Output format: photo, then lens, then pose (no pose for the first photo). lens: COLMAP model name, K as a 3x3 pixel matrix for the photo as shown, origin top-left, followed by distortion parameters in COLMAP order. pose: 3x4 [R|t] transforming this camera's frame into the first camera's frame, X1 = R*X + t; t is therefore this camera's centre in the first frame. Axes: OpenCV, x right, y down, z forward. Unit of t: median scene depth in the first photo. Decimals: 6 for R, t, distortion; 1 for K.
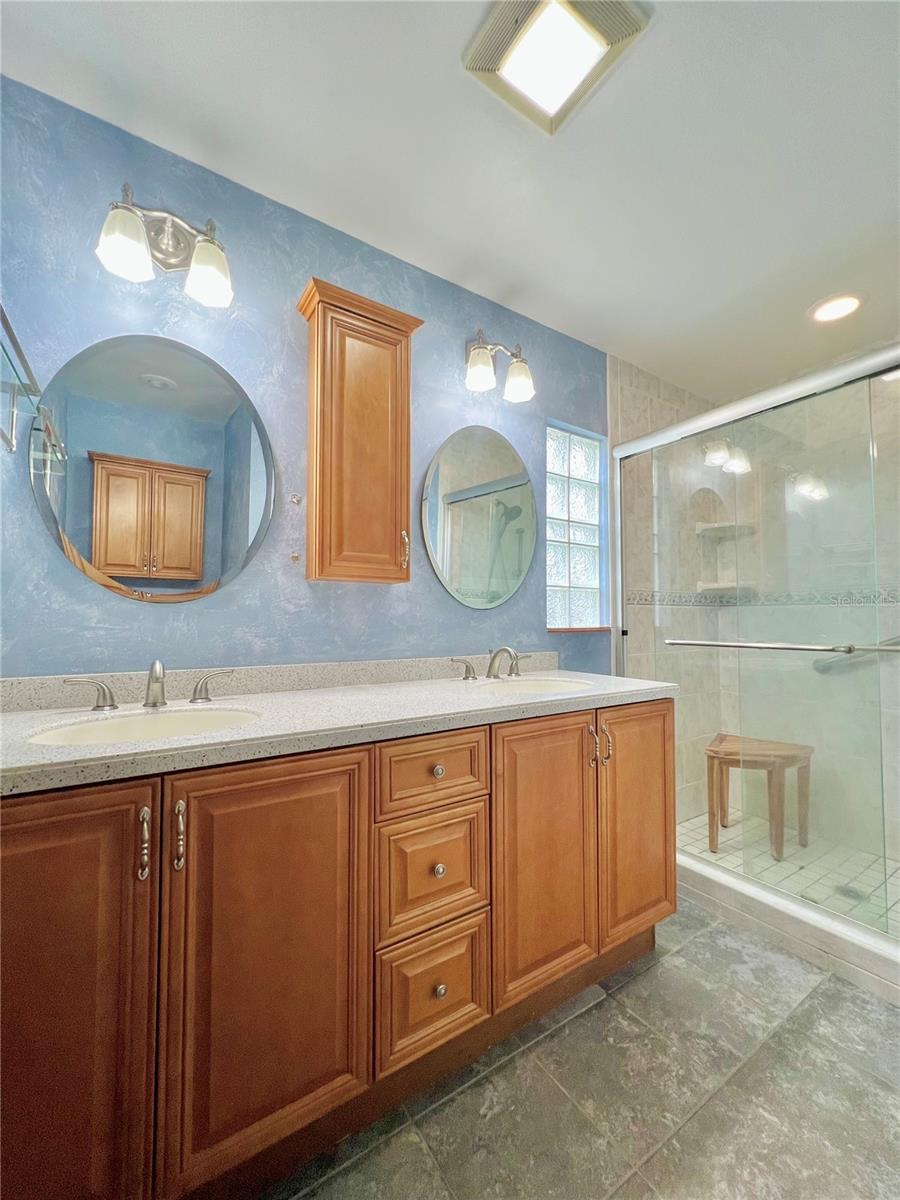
lens RADIAL K [[479.9, 0, 456.2], [0, 479.9, 603.3], [0, 0, 1]] dist [-0.000910, -0.000228]
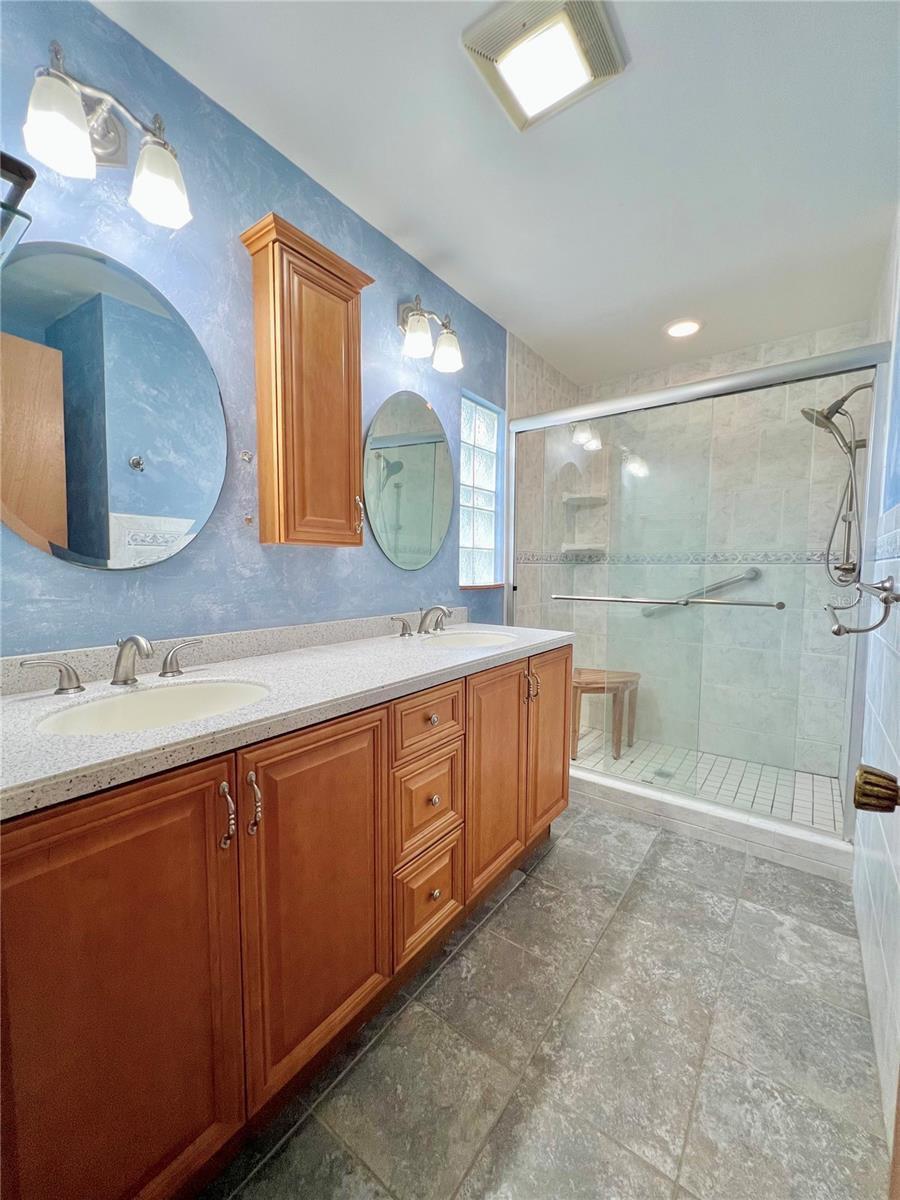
lens RADIAL K [[480.9, 0, 451.6], [0, 480.9, 602.7], [0, 0, 1]] dist [-0.001726, 0.000012]
pose [[0.939242, -0.020659, 0.342633, -0.302110], [-0.018187, 0.993790, 0.109773, -0.045895], [-0.342773, -0.109335, 0.933034, -0.052203]]
